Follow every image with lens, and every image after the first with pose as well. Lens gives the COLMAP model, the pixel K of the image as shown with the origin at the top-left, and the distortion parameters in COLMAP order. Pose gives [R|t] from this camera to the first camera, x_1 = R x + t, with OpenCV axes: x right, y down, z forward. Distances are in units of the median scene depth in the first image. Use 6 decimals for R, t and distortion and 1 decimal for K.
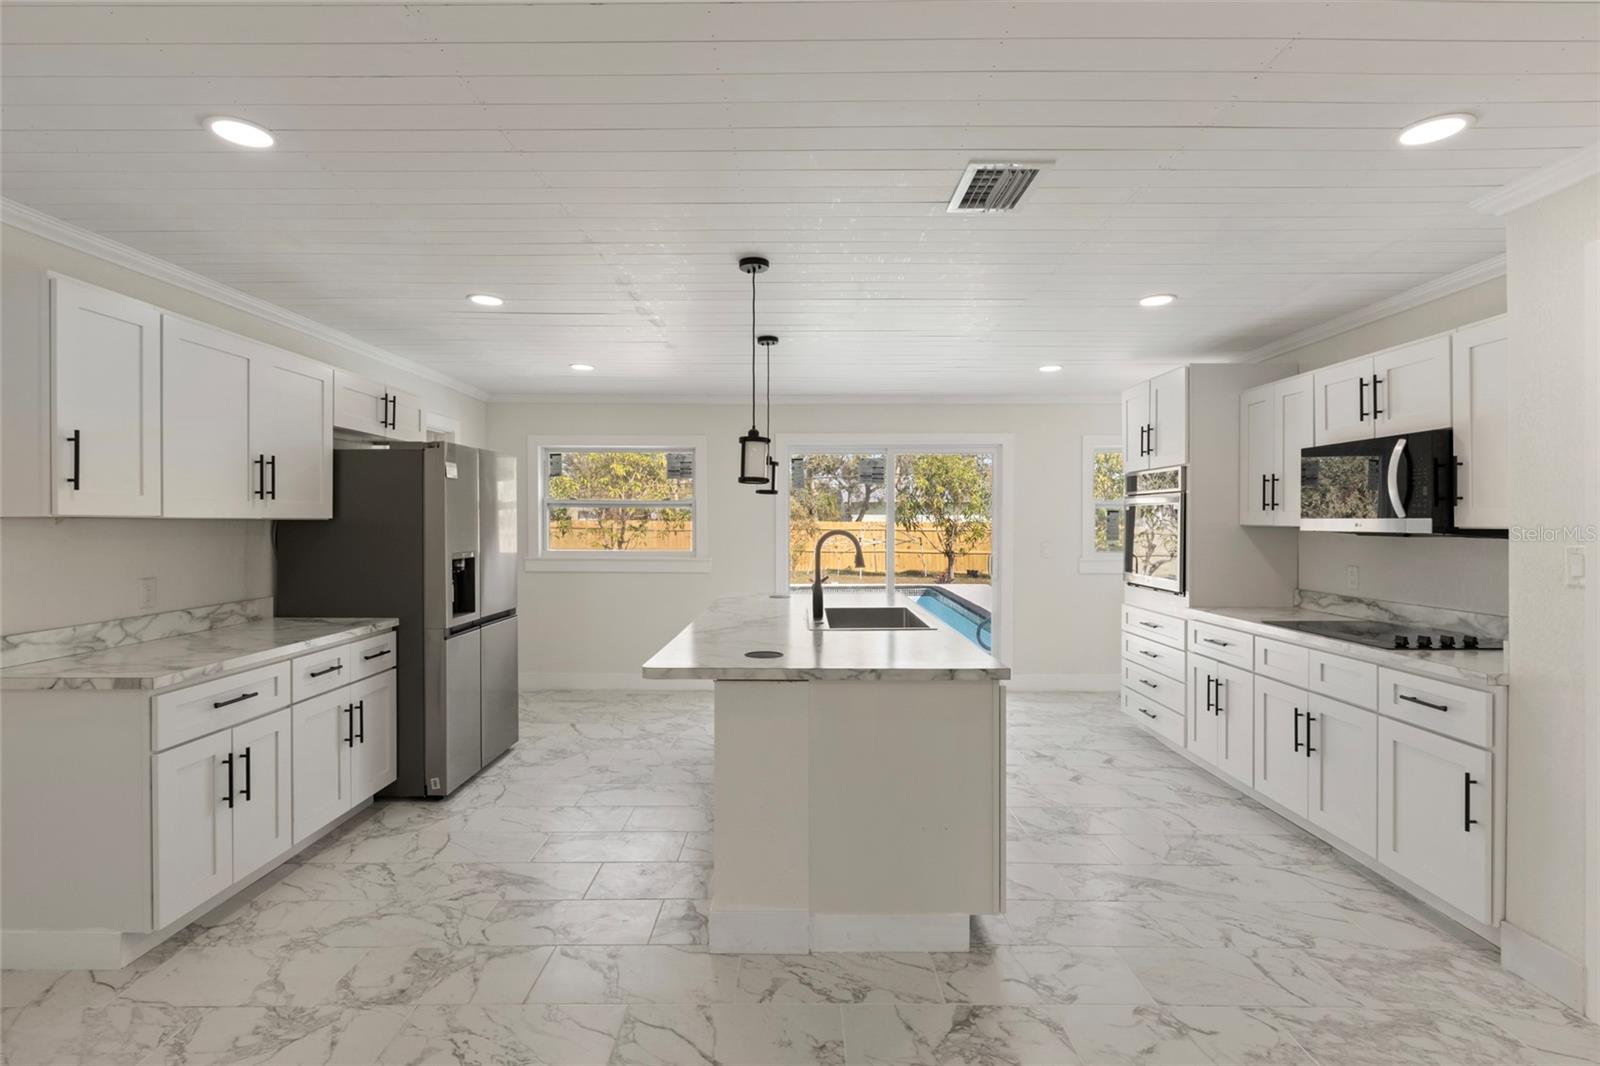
lens RADIAL K [[743.3, 0, 794.5], [0, 743.3, 522.9], [0, 0, 1]] dist [-0.013161, 0.002076]
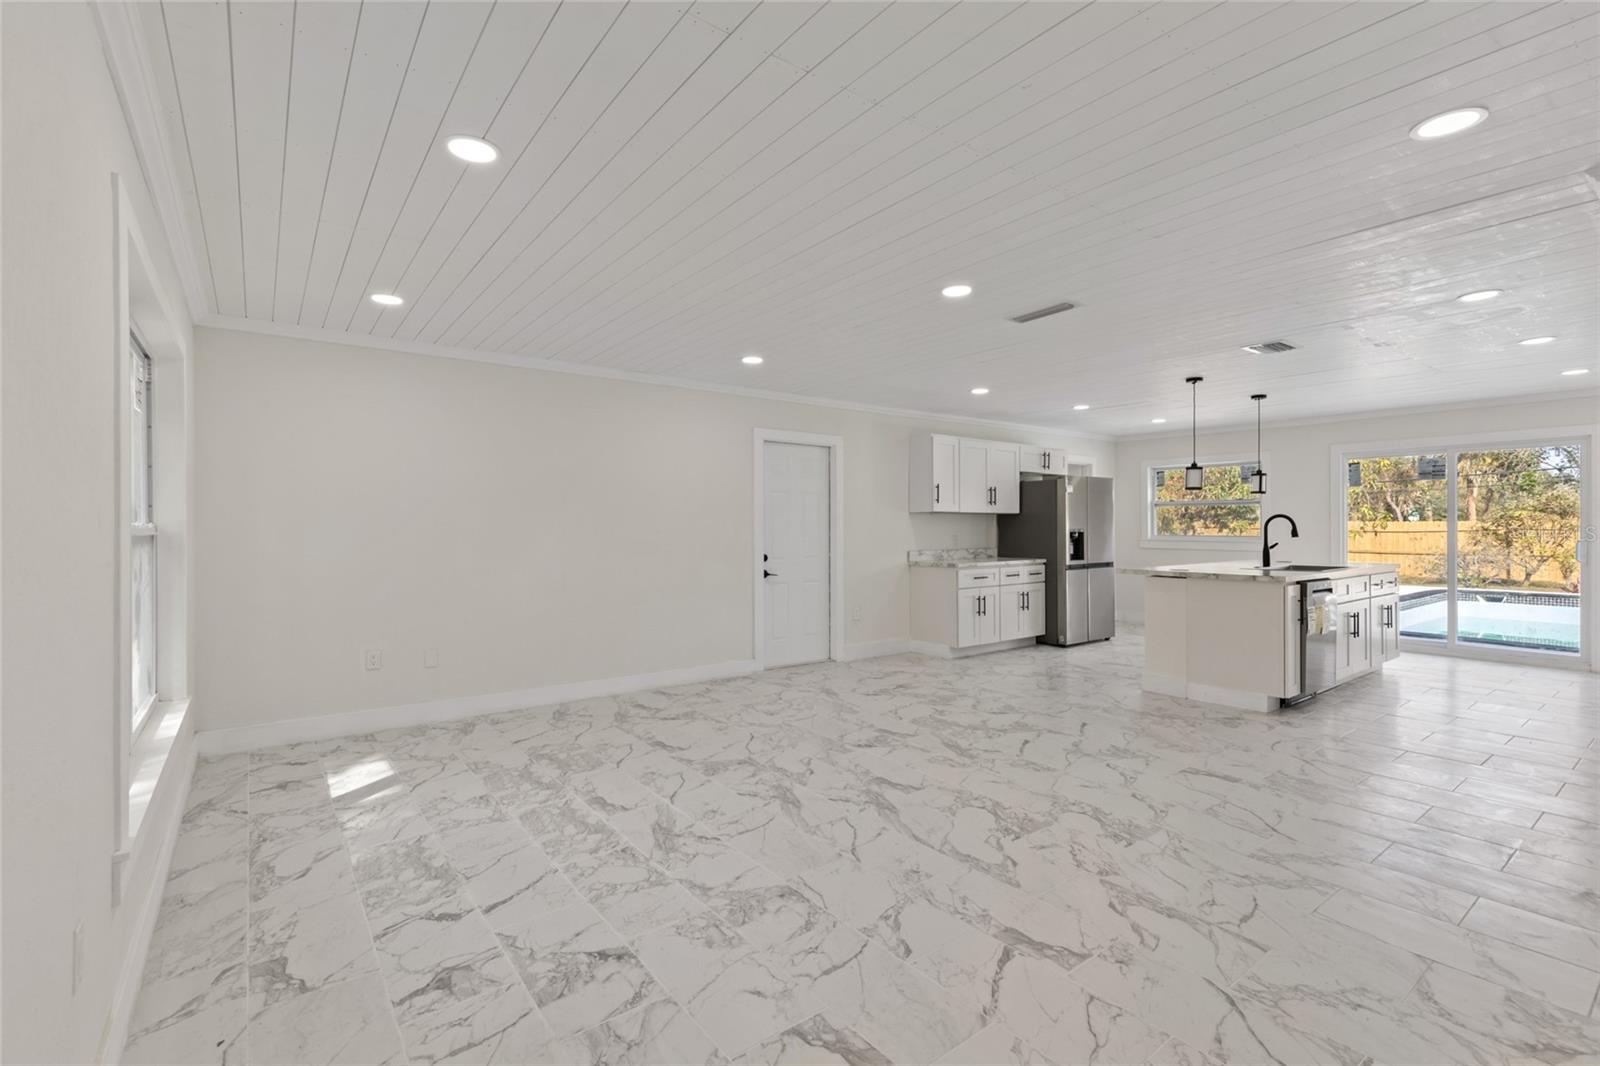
lens RADIAL K [[719.4, 0, 802.2], [0, 719.4, 536.1], [0, 0, 1]] dist [0.005167, -0.001491]
pose [[0.614877, 0.008733, -0.788575, 0.753529], [0.000513, 0.999934, 0.011474, 0.043167], [0.788623, -0.007460, 0.614832, -0.933741]]
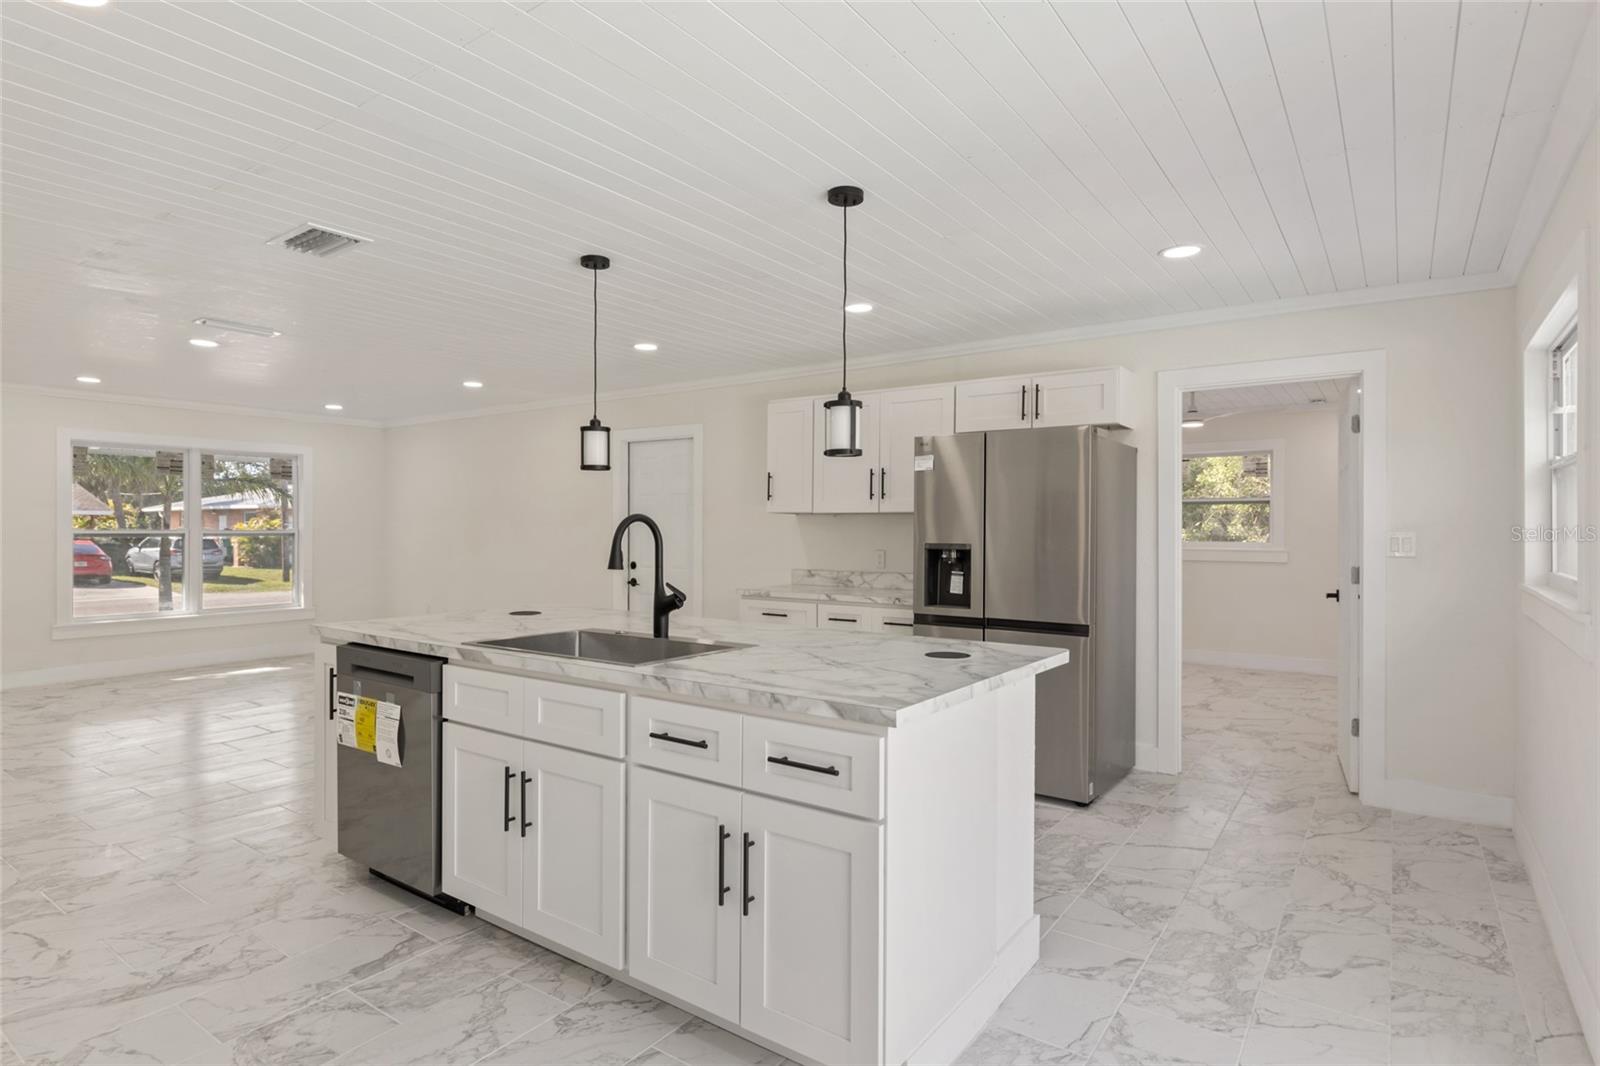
lens RADIAL K [[845.0, 0, 797.1], [0, 845.0, 527.1], [0, 0, 1]] dist [-0.002670, 0.002463]
pose [[-0.573010, -0.003964, -0.819539, 0.700629], [-0.006202, 0.999981, -0.000500, 0.023662], [0.819525, 0.004796, -0.573023, 1.768190]]
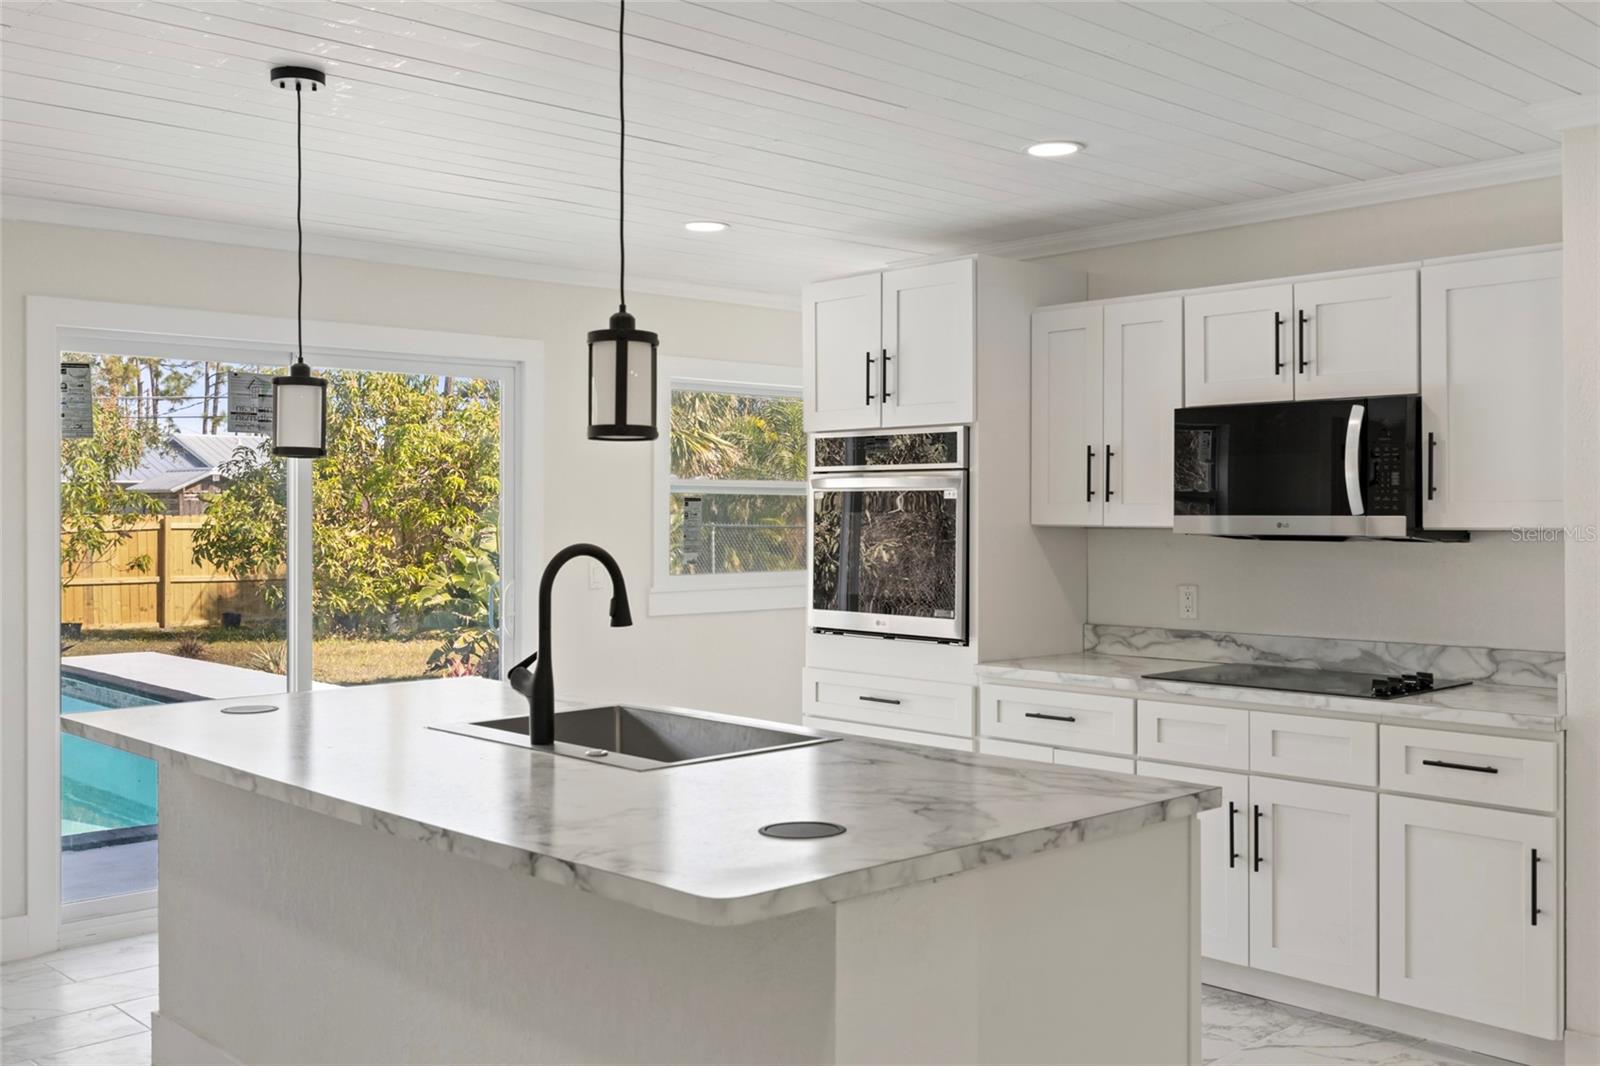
lens RADIAL K [[1523.5, 0, 786.7], [0, 1523.5, 529.5], [0, 0, 1]] dist [0.000355, 0.000000]
pose [[0.726880, -0.009433, 0.686700, -0.539983], [0.003201, 0.999941, 0.010348, -0.009123], [-0.686757, -0.005323, 0.726867, 0.278302]]
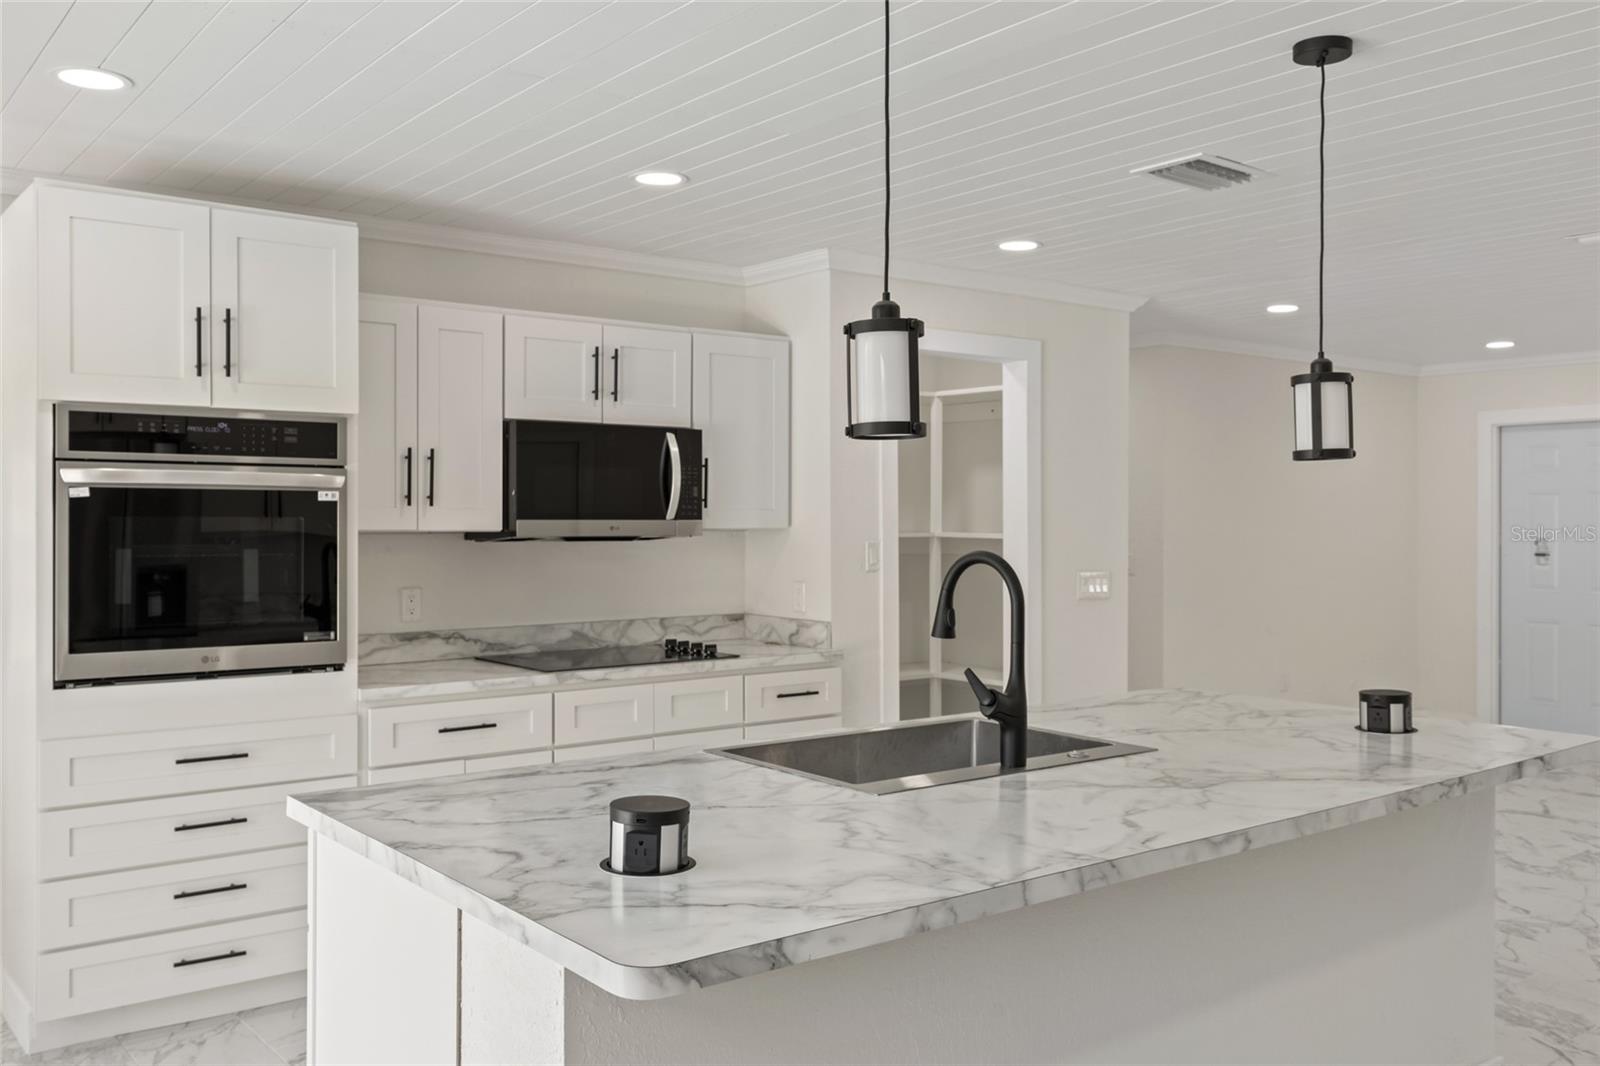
lens RADIAL K [[1379.3, 0, 806.4], [0, 1379.3, 514.0], [0, 0, 1]] dist [-0.004065, 0.014887]
pose [[-0.628239, -0.001738, 0.778018, -0.549471], [-0.001037, 0.999998, 0.001397, -0.014556], [-0.778020, 0.000070, -0.628240, 1.761222]]
